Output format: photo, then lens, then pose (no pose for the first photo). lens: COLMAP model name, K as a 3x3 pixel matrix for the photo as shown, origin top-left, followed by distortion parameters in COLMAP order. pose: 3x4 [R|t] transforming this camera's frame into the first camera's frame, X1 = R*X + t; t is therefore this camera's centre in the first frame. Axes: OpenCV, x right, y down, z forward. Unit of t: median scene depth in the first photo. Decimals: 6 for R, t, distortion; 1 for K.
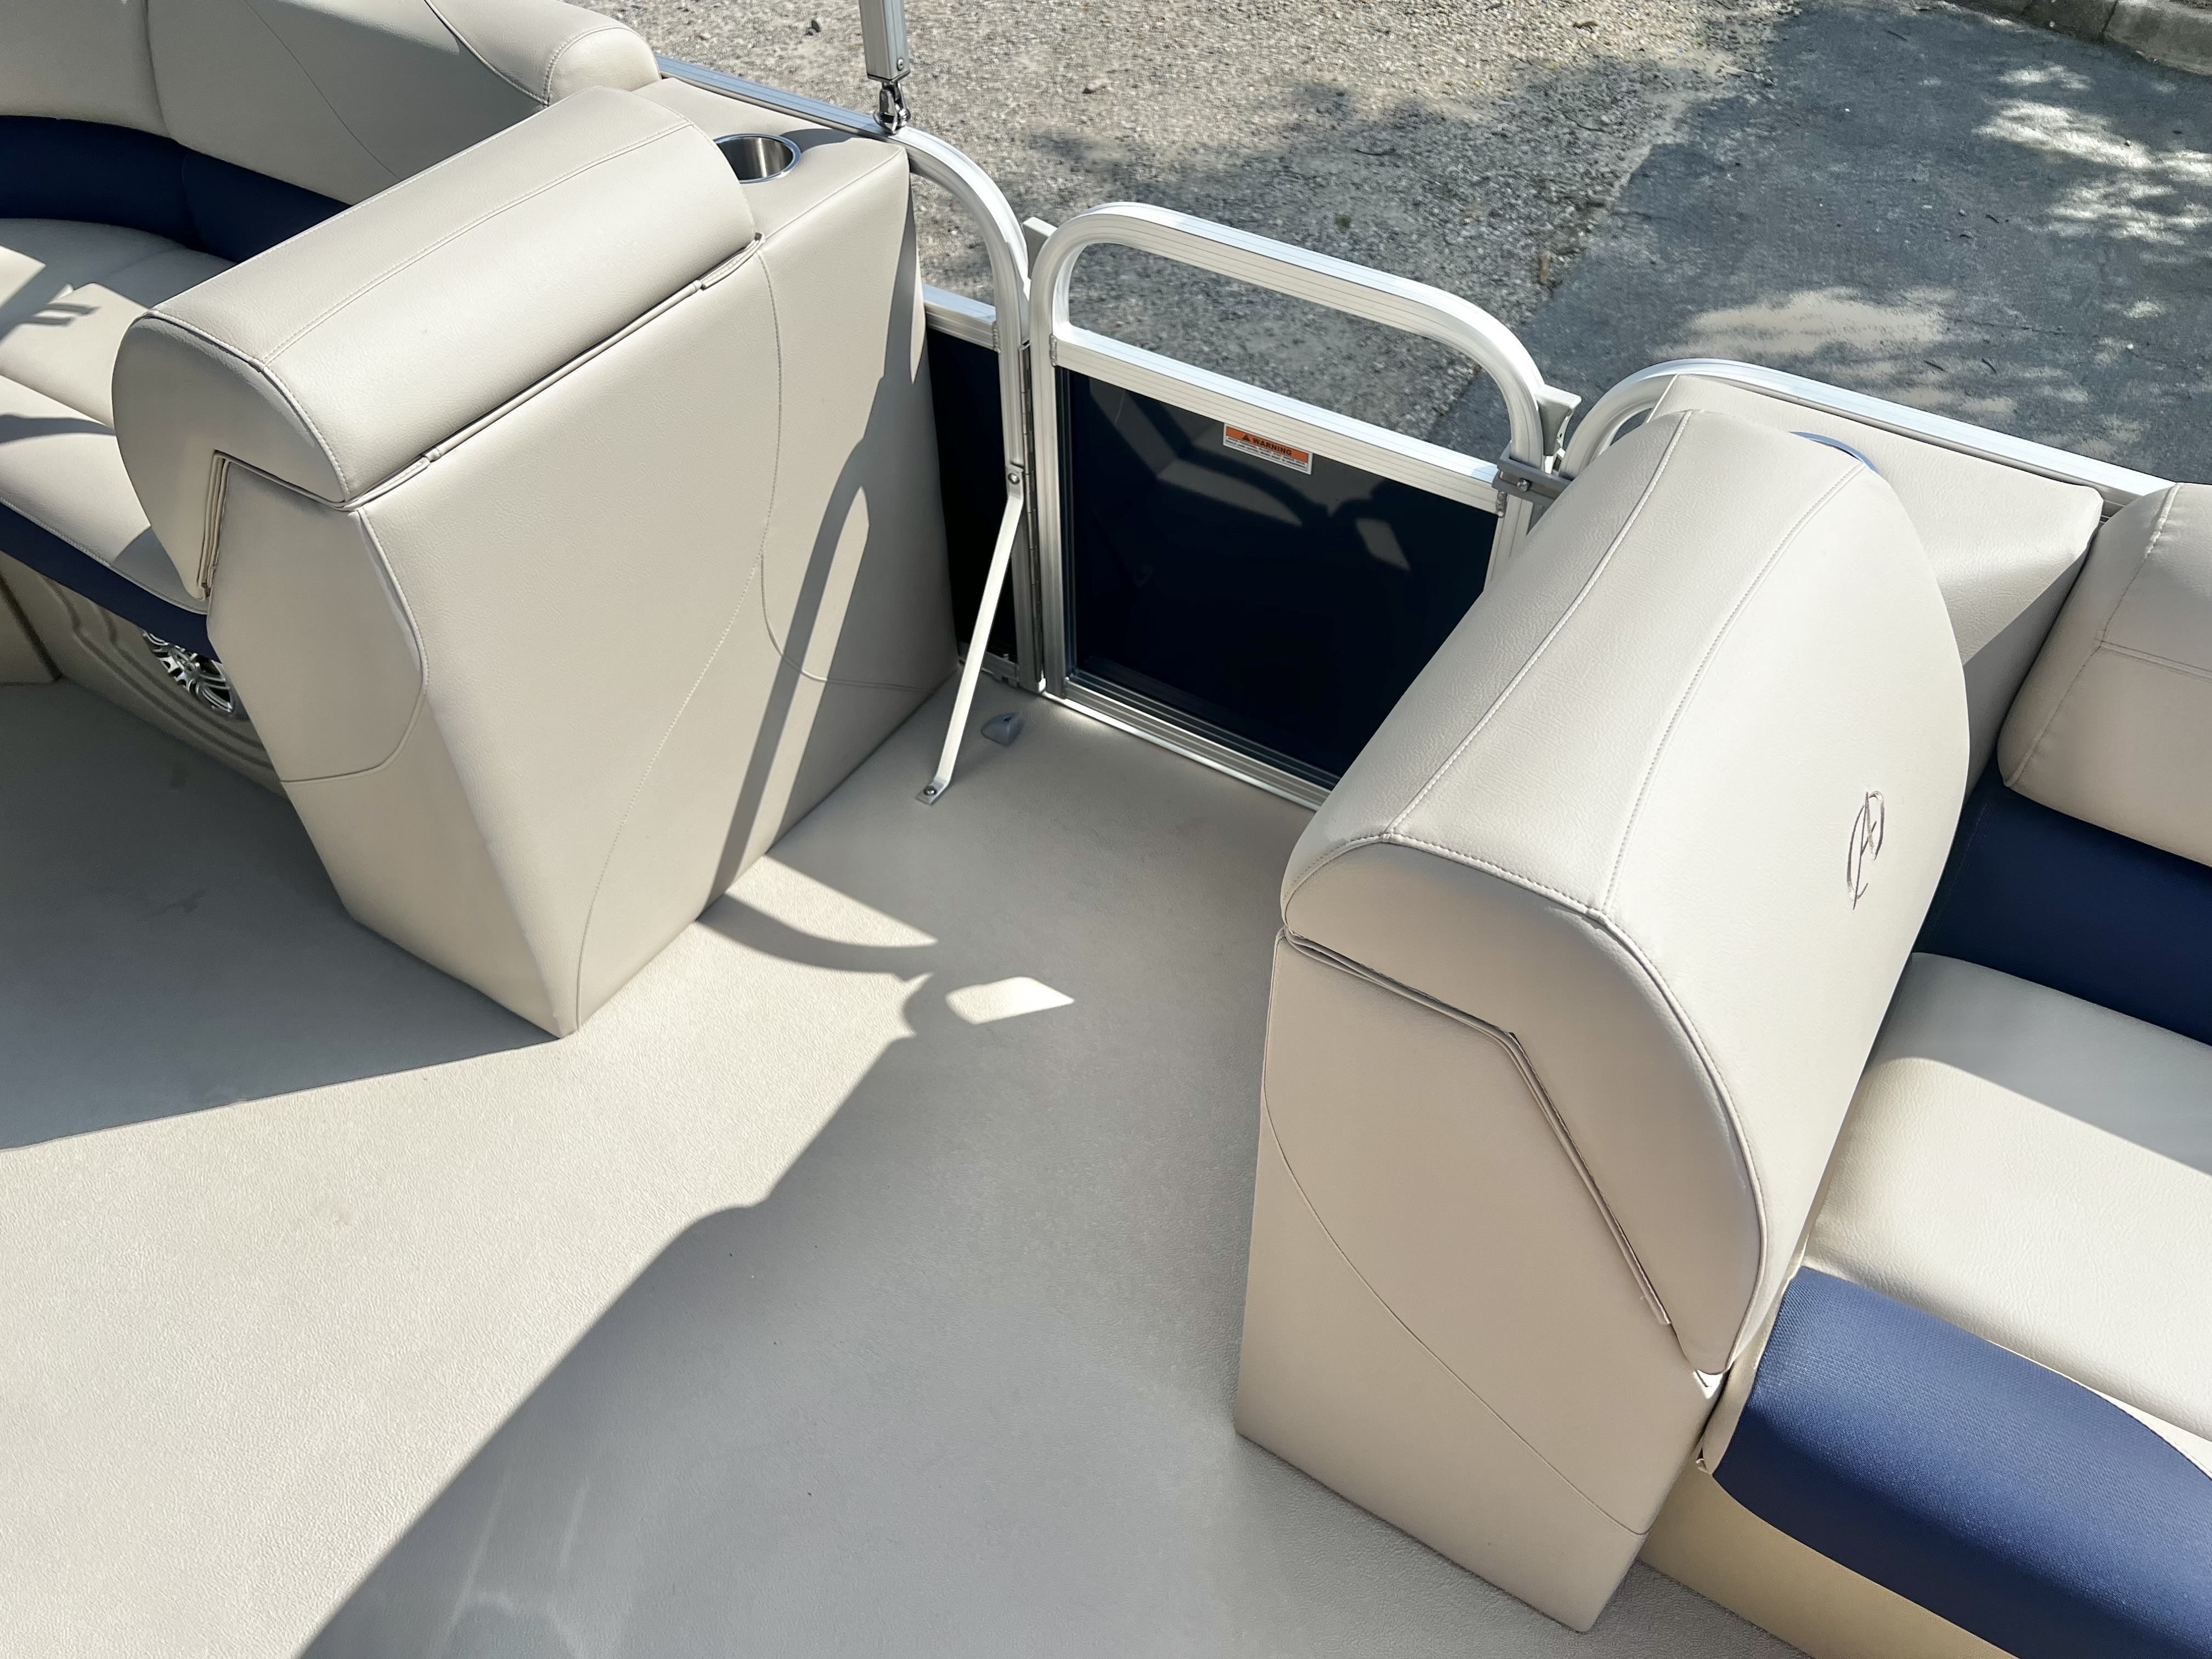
lens RADIAL K [[1693.0, 0, 1106.0], [0, 1693.0, 829.5], [0, 0, 1]] dist [0.035436, -0.043733]
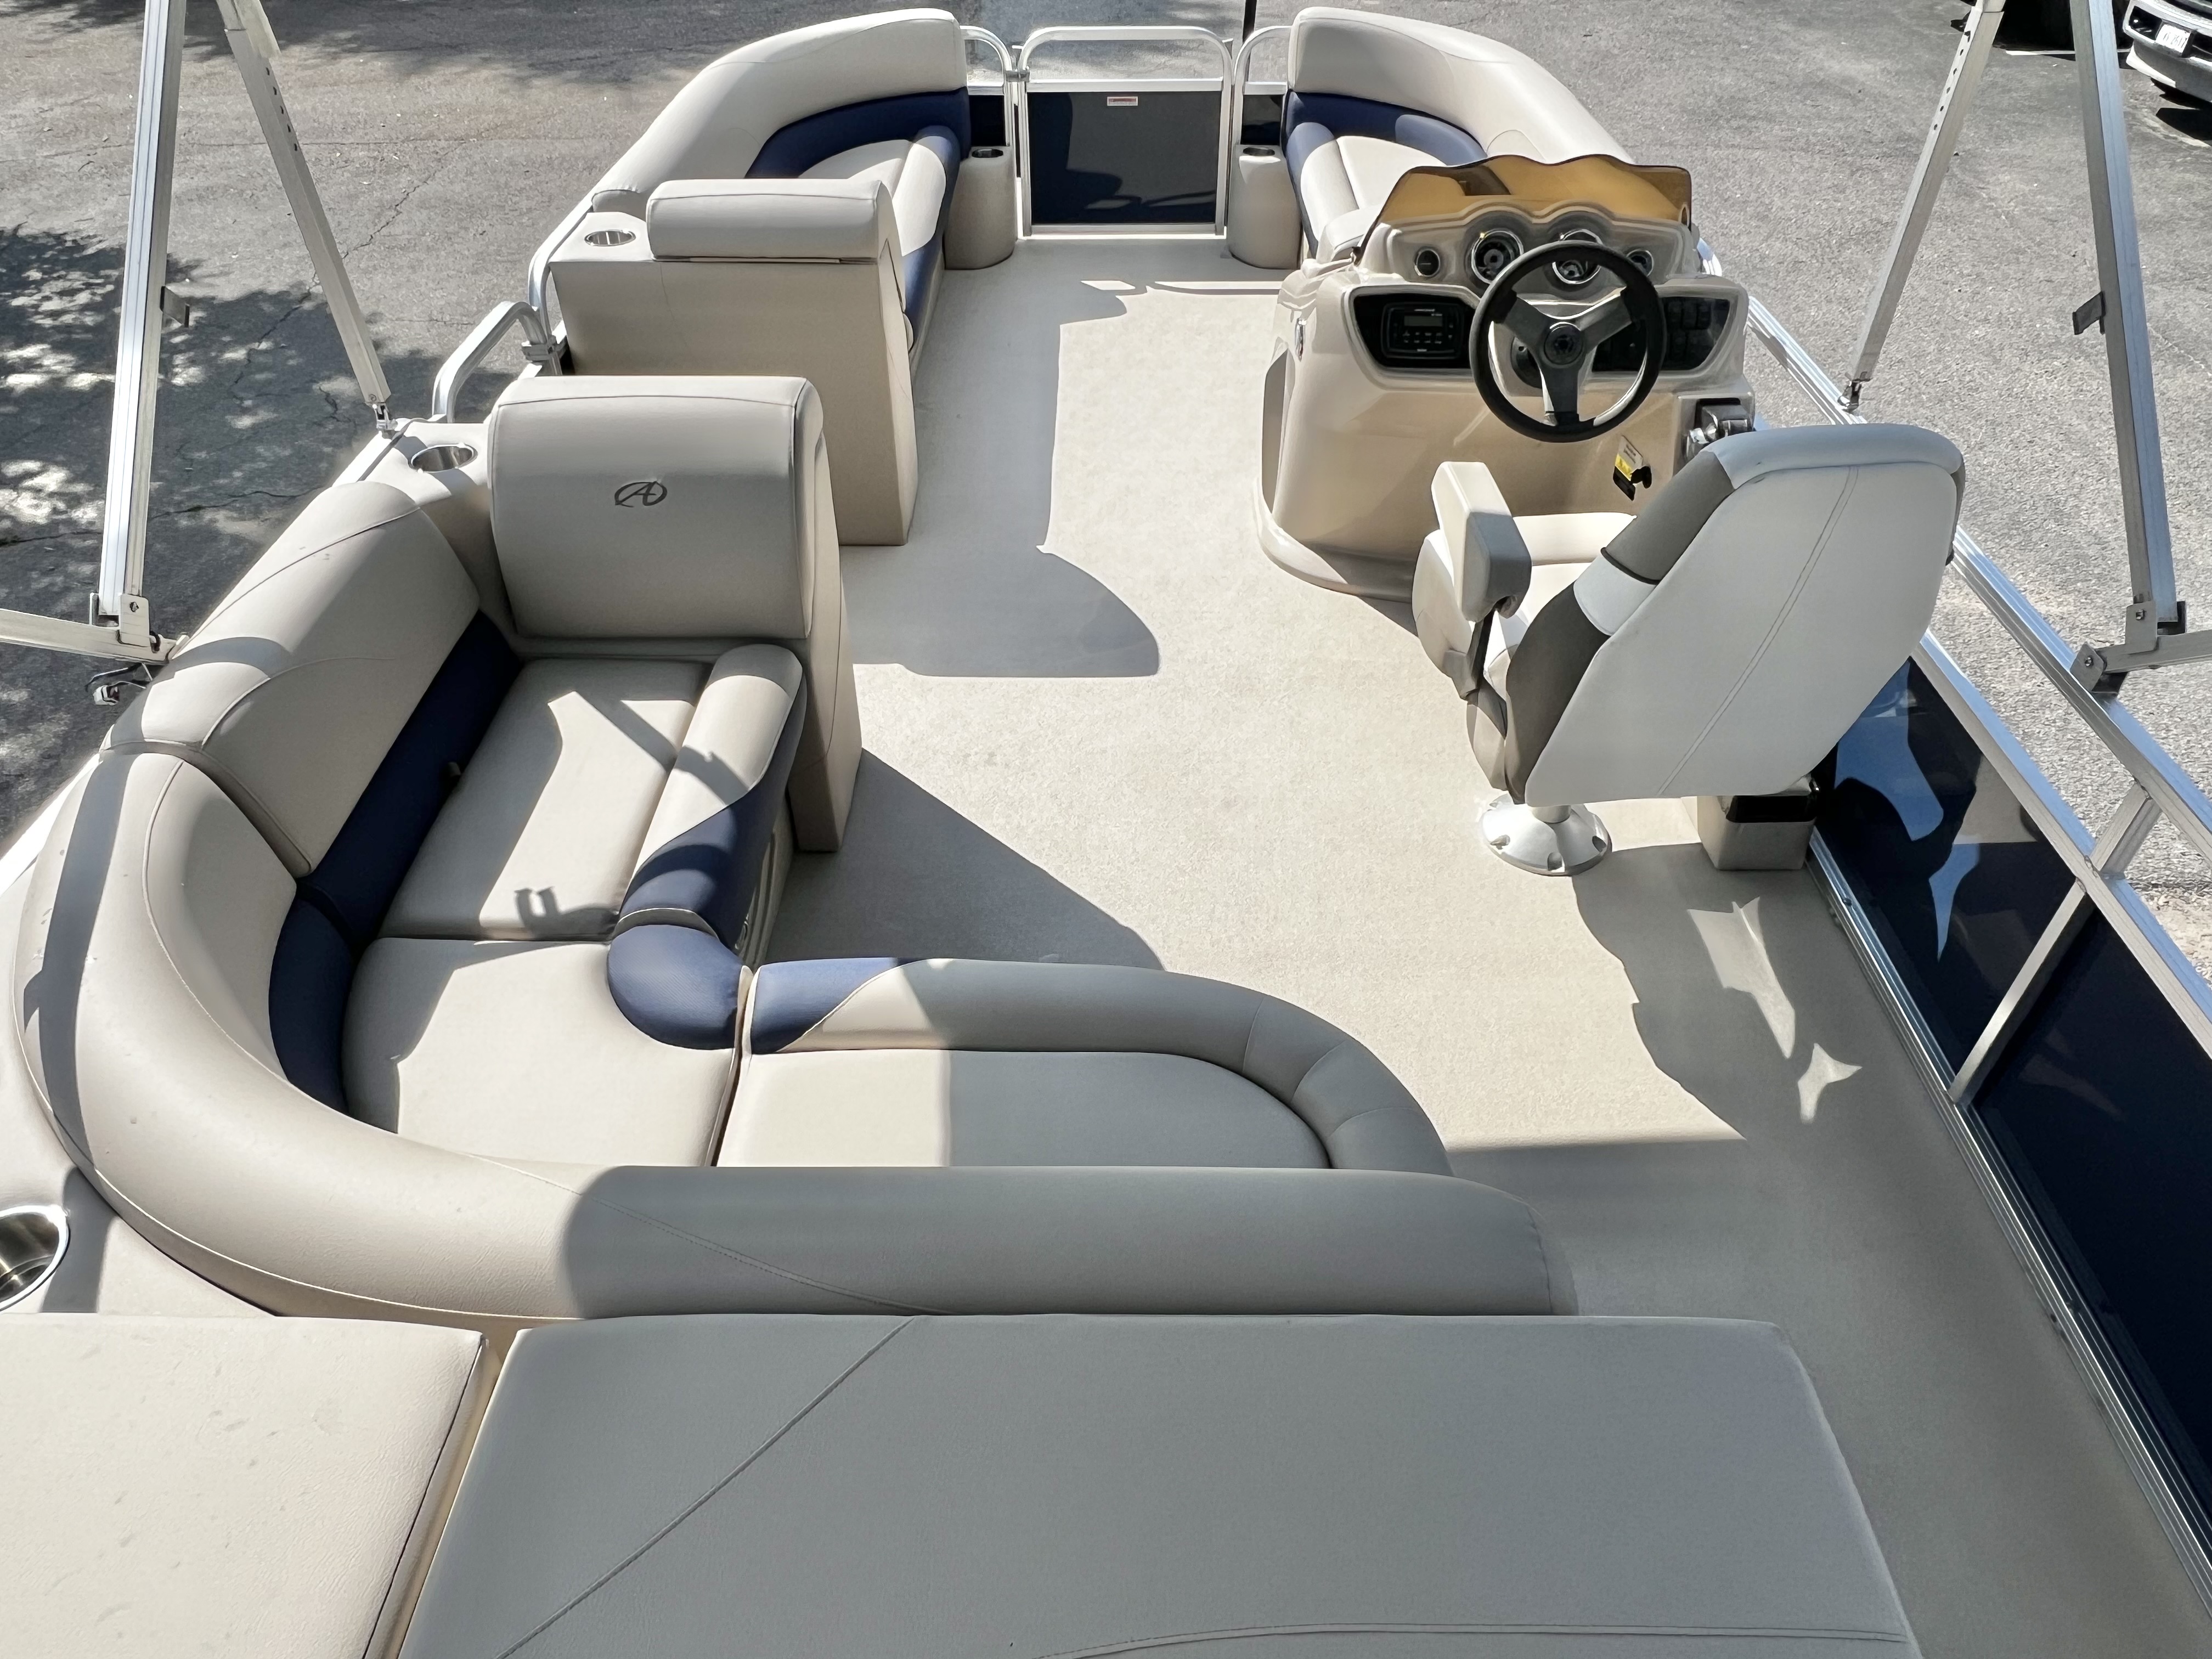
lens RADIAL K [[1458.2, 0, 1106.0], [0, 1458.2, 829.5], [0, 0, 1]] dist [0.000153, -0.001983]
pose [[-0.530398, -0.545322, 0.649078, -0.412527], [0.616348, 0.277635, 0.736908, -0.231689], [-0.582059, 0.790912, 0.188852, 0.157486]]
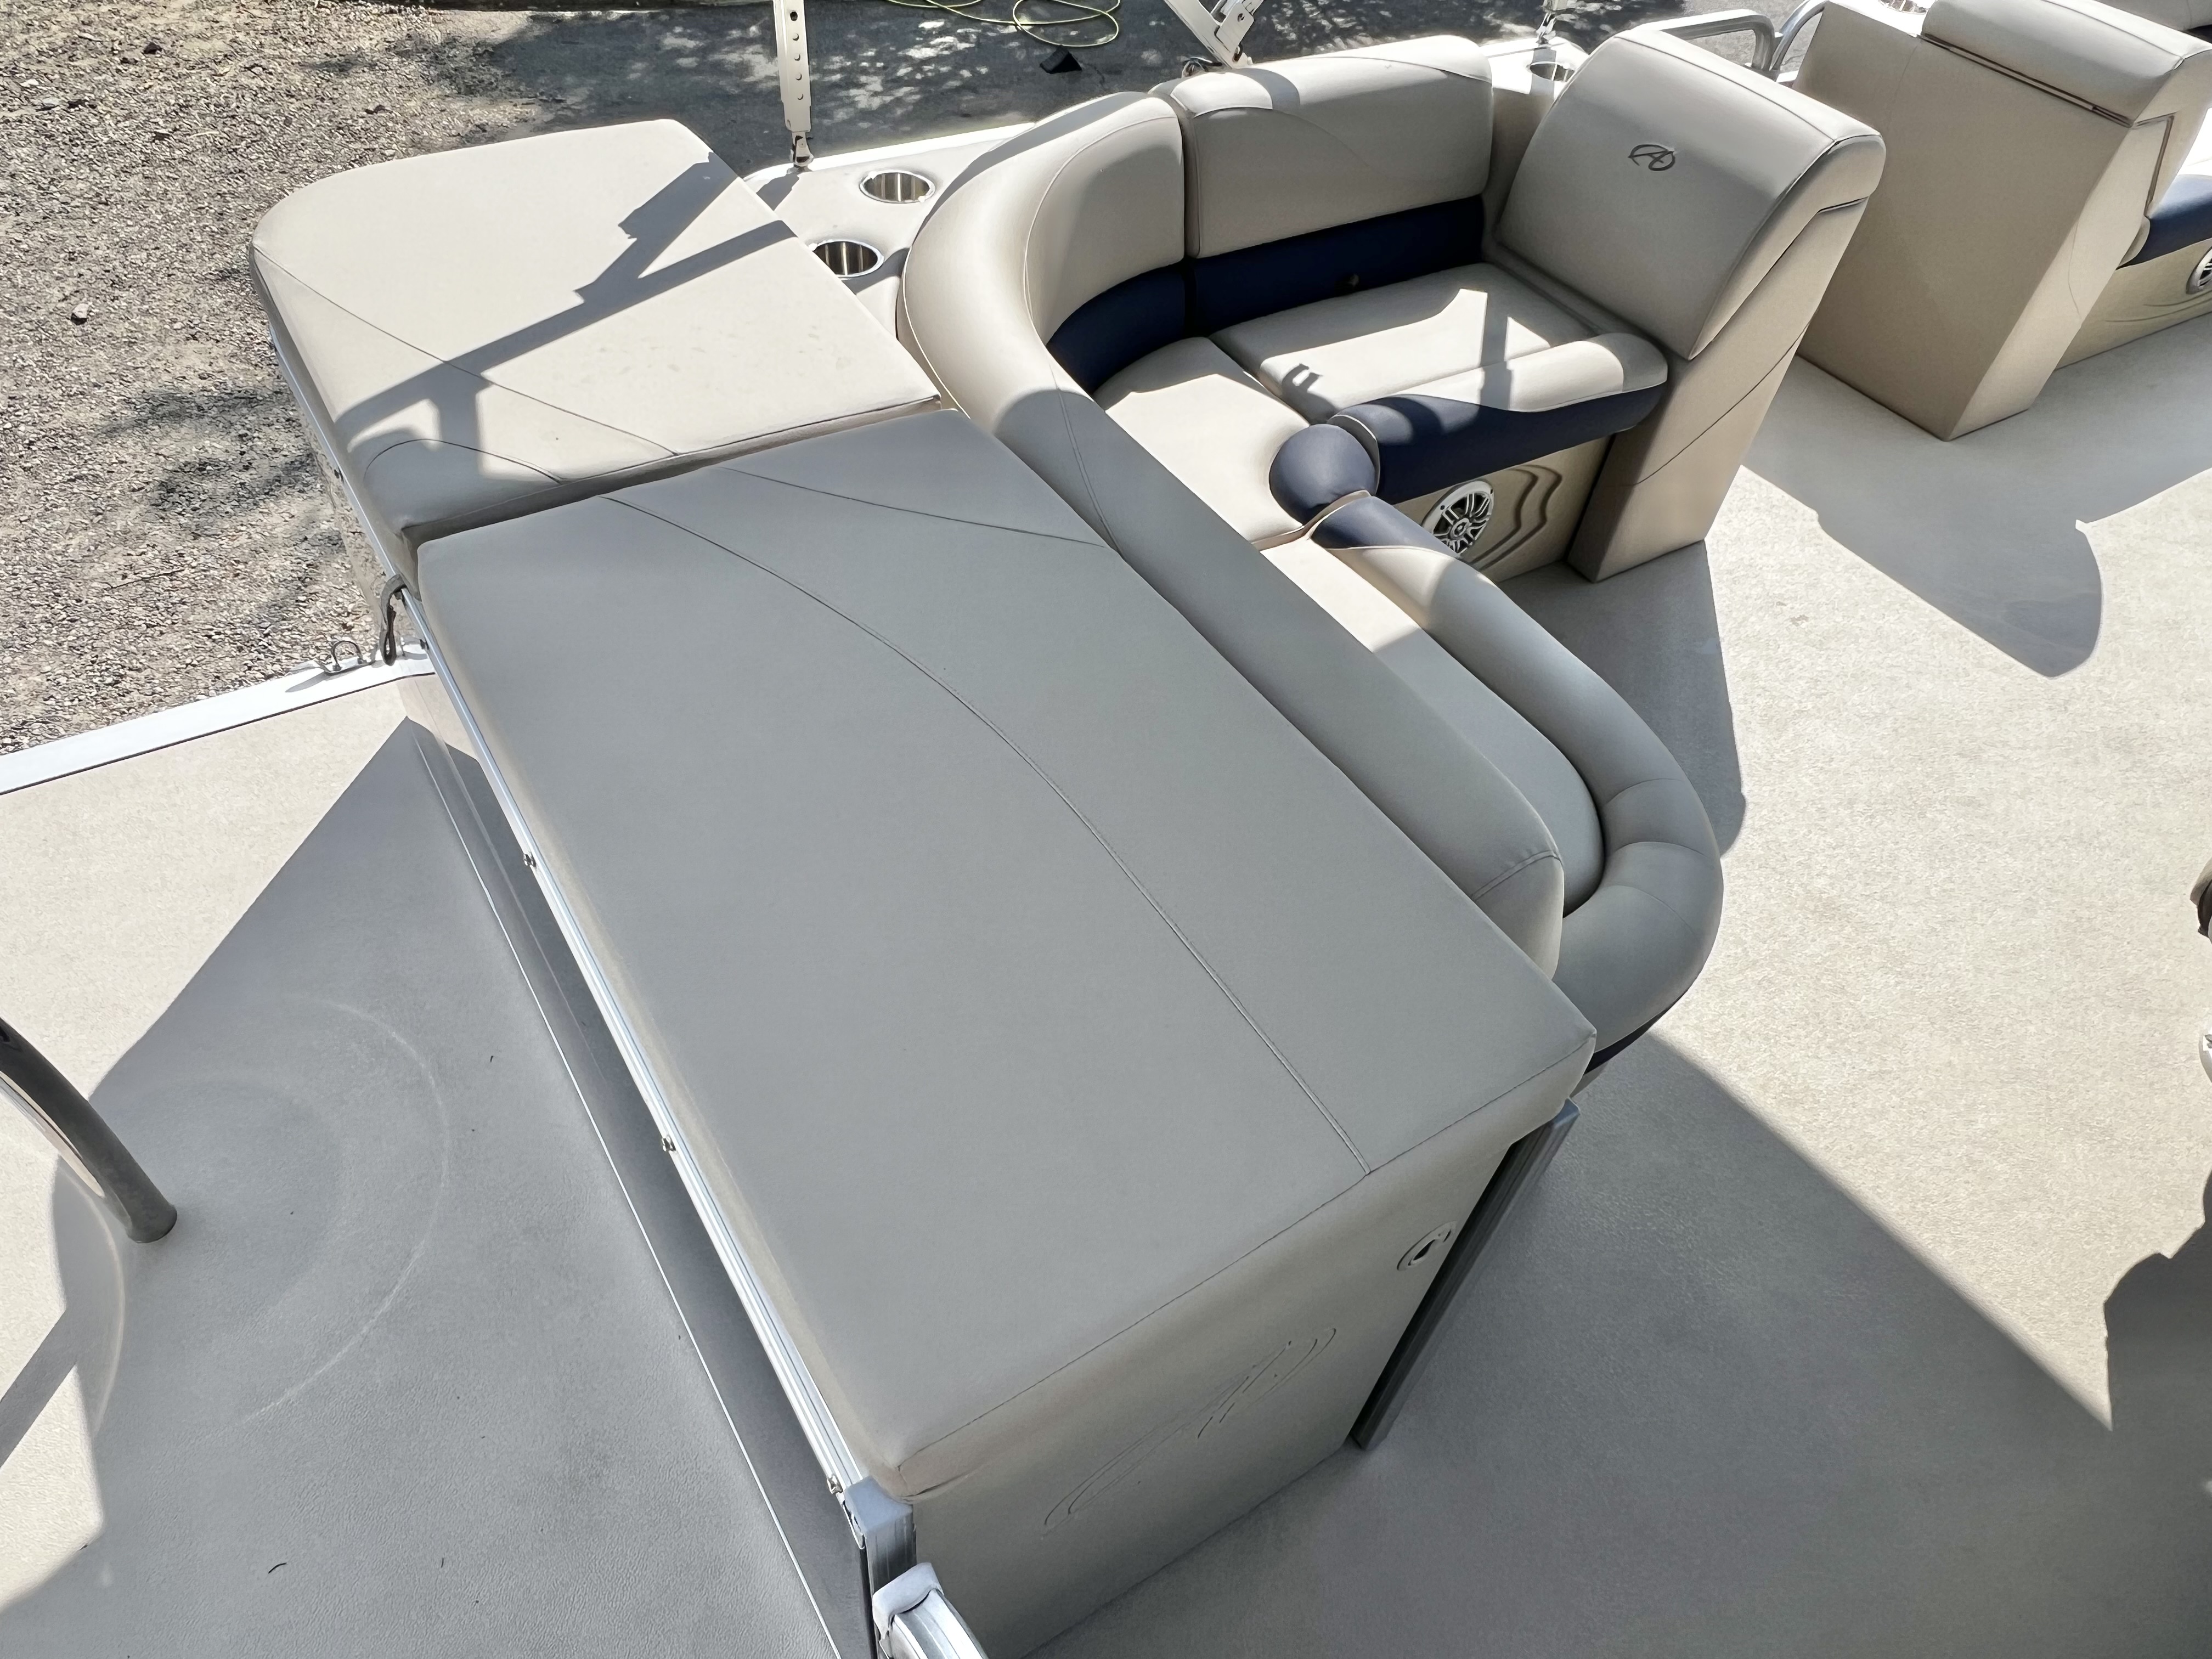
lens RADIAL K [[1464.3, 0, 1077.4], [0, 1464.3, 835.4], [0, 0, 1]] dist [0.001408, -0.001997]
pose [[0.427916, -0.630392, 0.647683, -0.489075], [0.596070, 0.735512, 0.322061, -0.149288], [-0.679403, 0.248250, 0.690495, 0.112854]]
